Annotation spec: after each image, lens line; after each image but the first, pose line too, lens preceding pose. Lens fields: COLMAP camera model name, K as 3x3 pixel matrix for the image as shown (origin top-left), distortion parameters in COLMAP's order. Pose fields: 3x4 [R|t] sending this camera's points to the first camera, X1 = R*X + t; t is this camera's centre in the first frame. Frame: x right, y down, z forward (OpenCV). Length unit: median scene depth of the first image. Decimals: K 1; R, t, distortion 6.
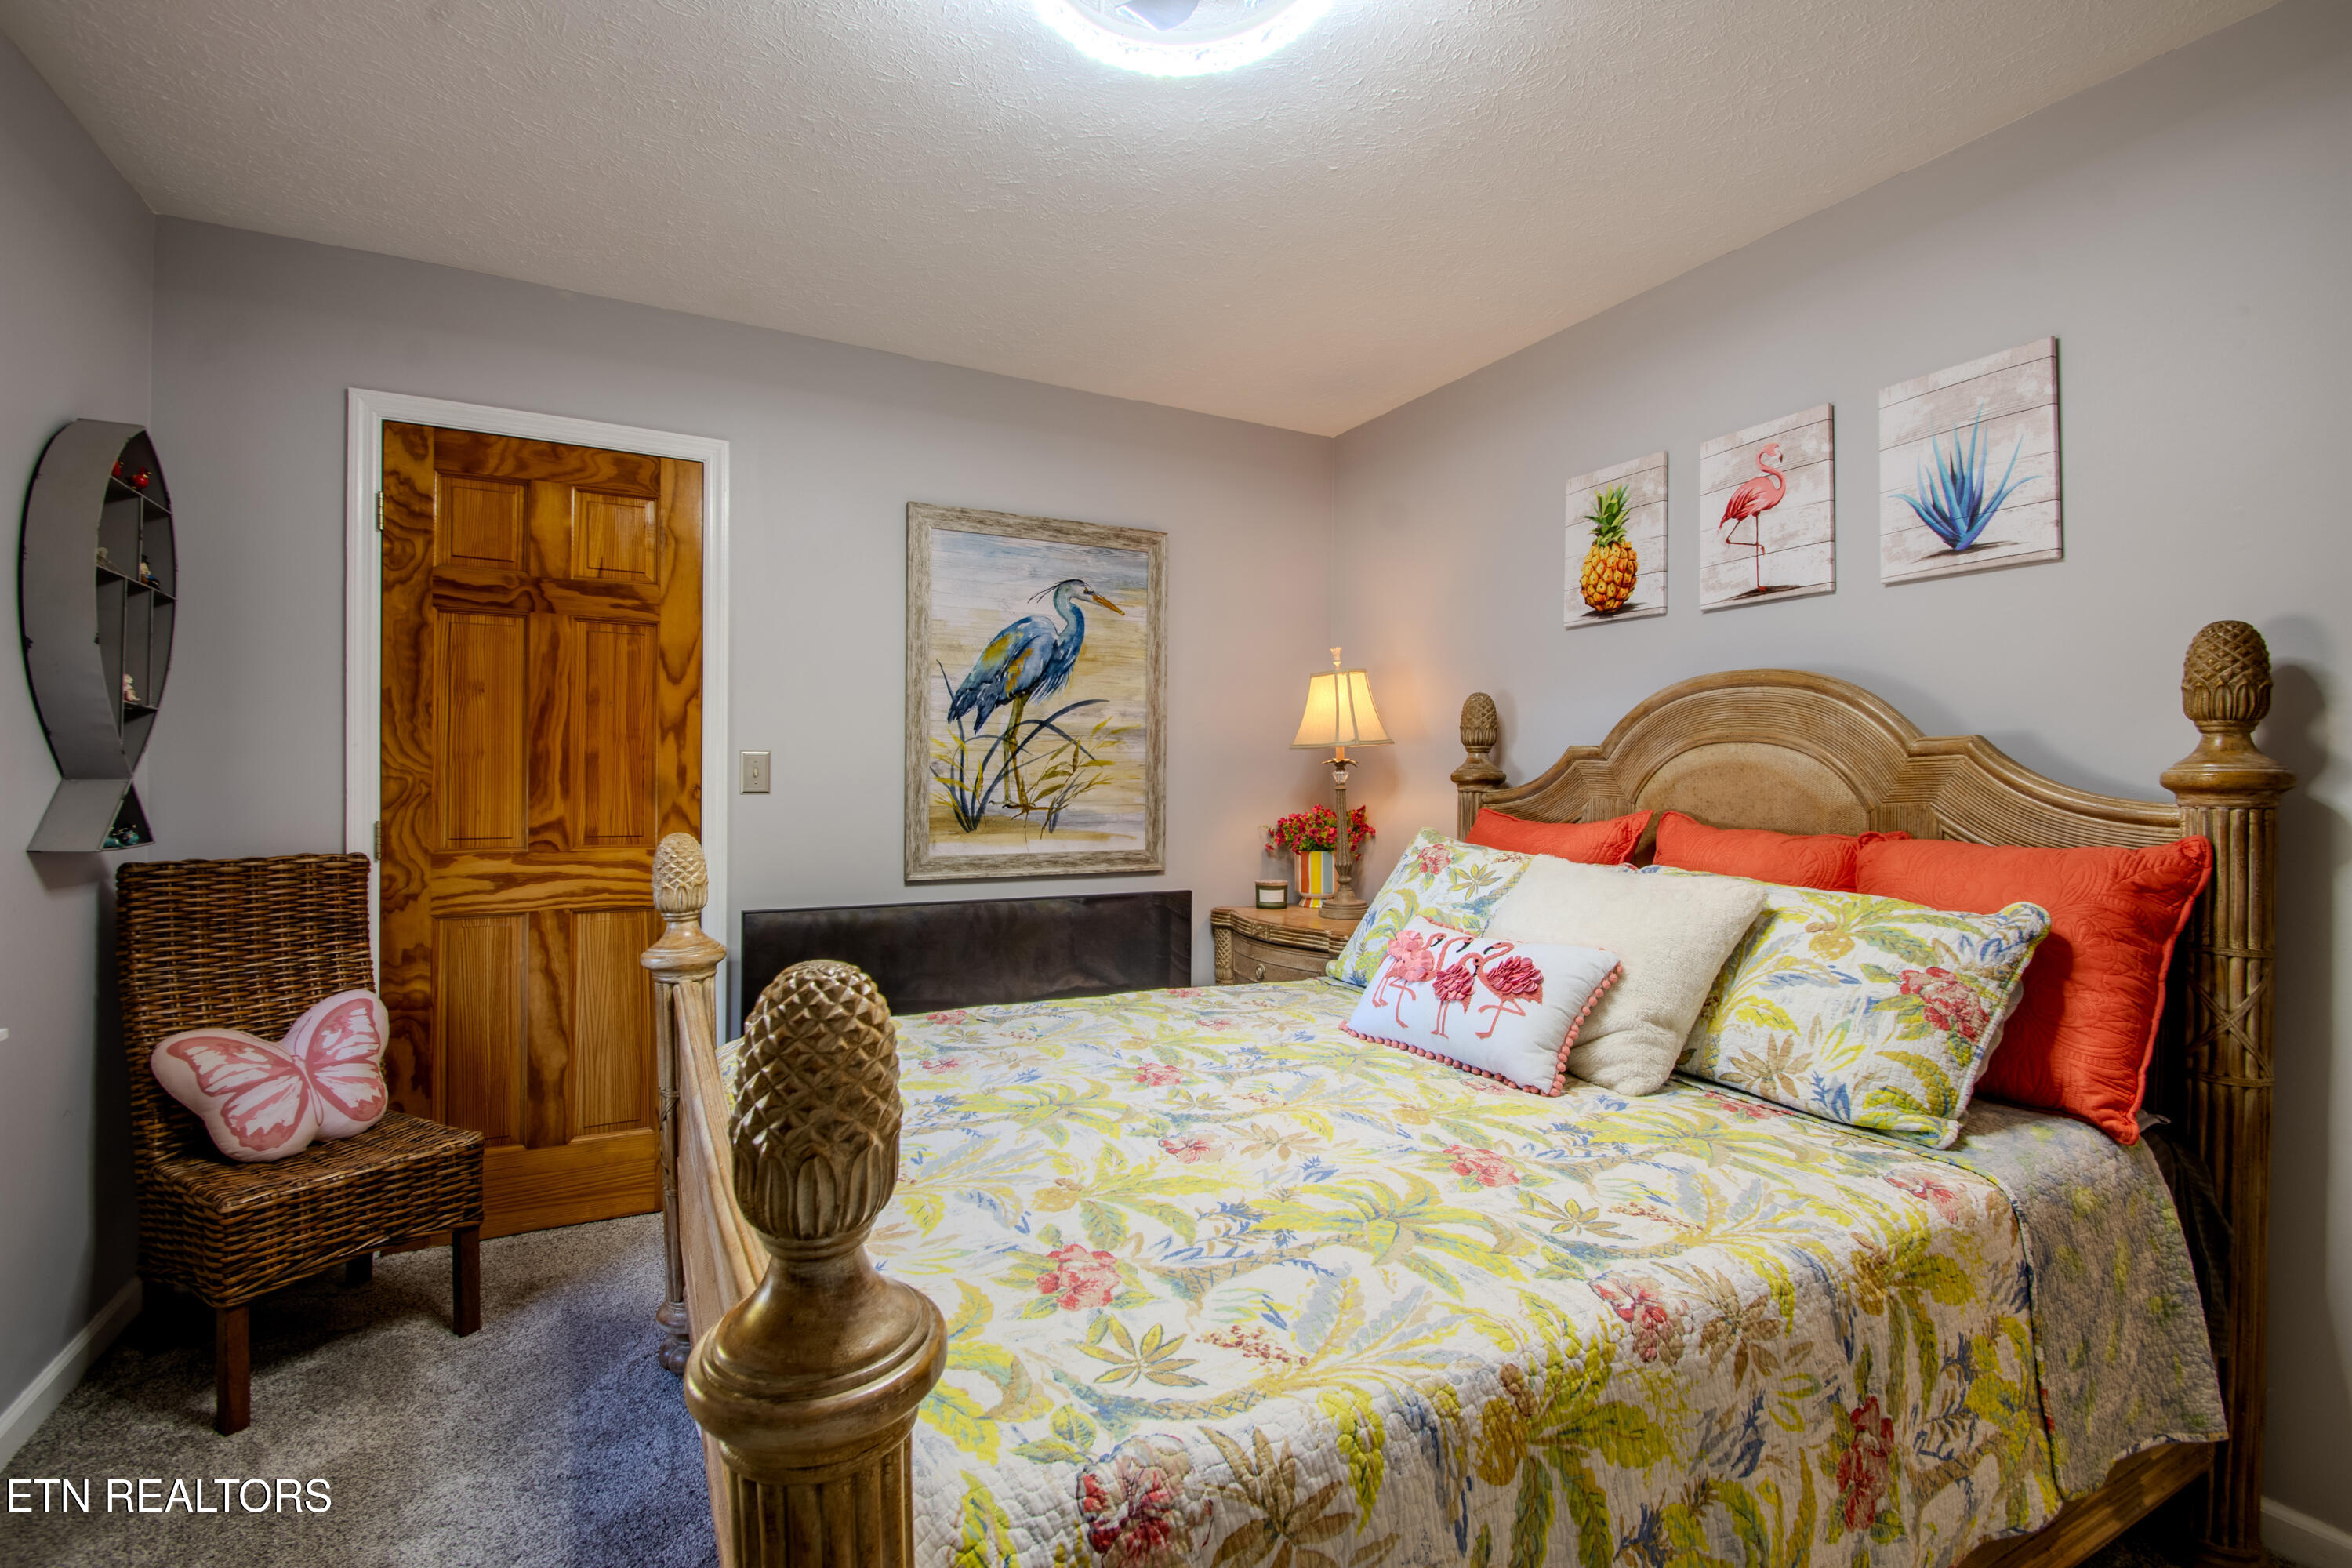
lens RADIAL K [[1040.0, 0, 1148.4], [0, 1040.0, 781.8], [0, 0, 1]] dist [0.008241, -0.016330]
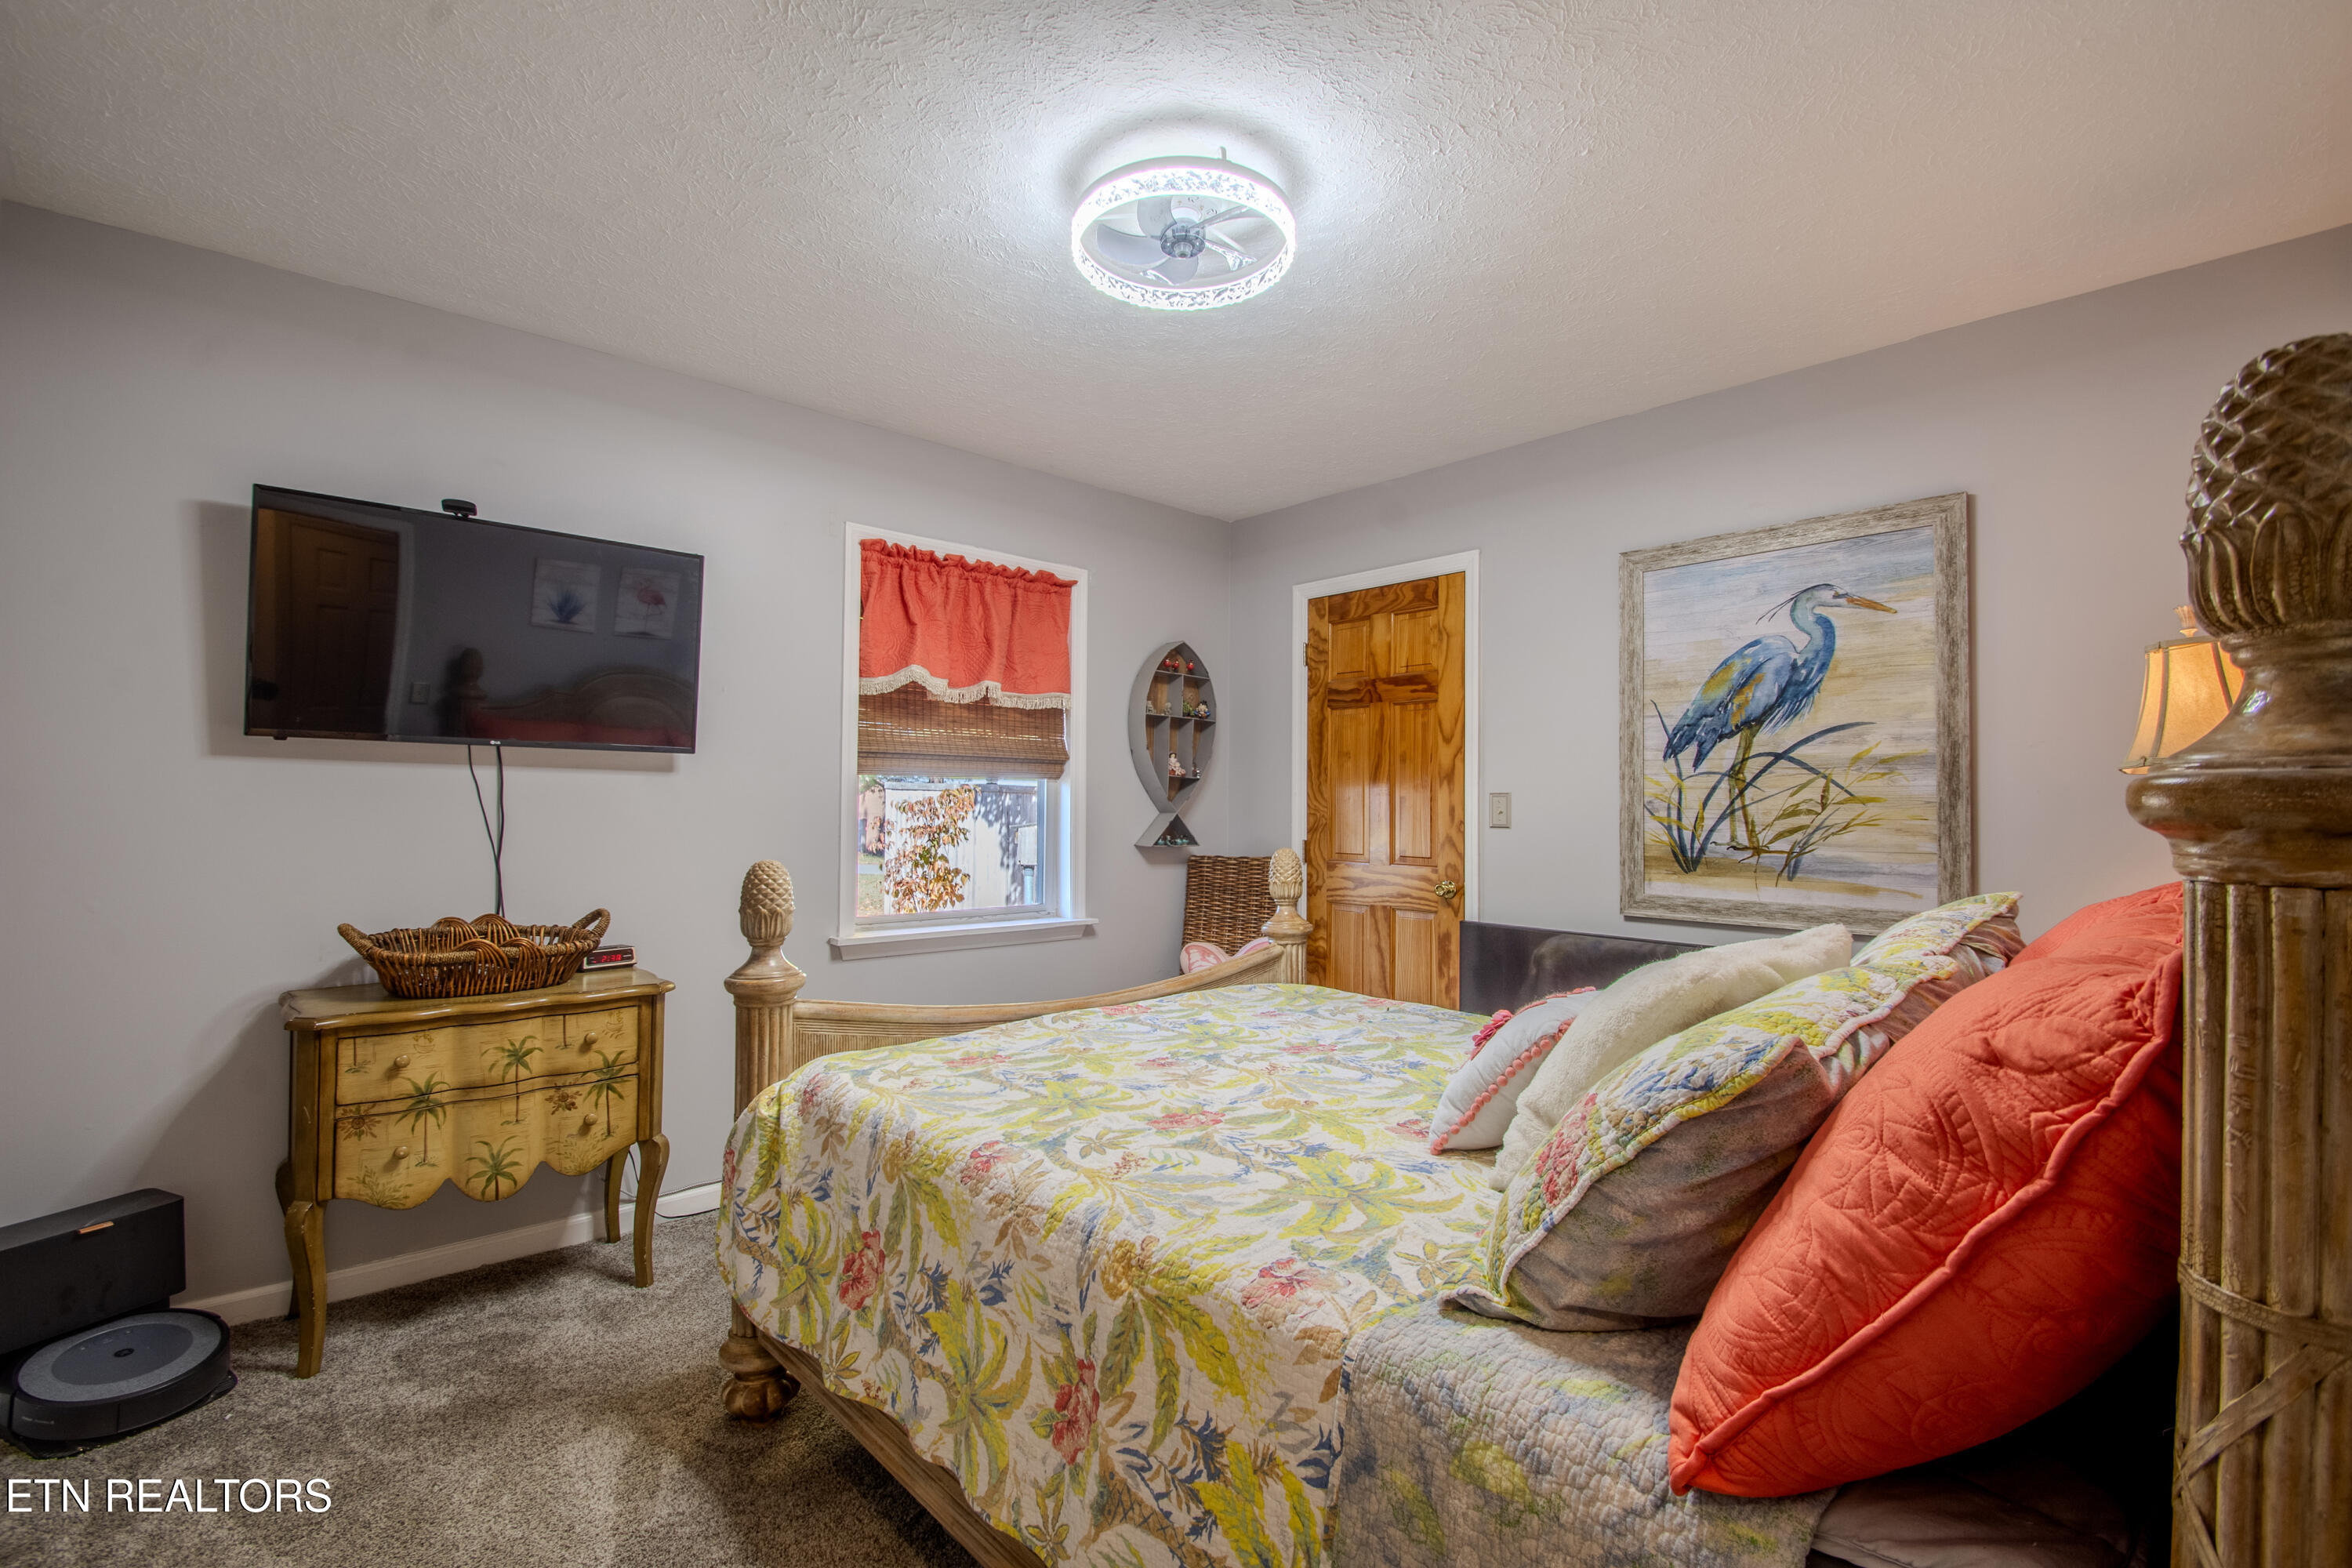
lens RADIAL K [[1040.0, 0, 1148.4], [0, 1040.0, 781.8], [0, 0, 1]] dist [0.008241, -0.016330]
pose [[0.249423, -0.029400, -0.967948, 0.641159], [-0.015588, 0.999288, -0.034369, 0.004780], [0.968269, 0.023661, 0.248787, 0.272011]]
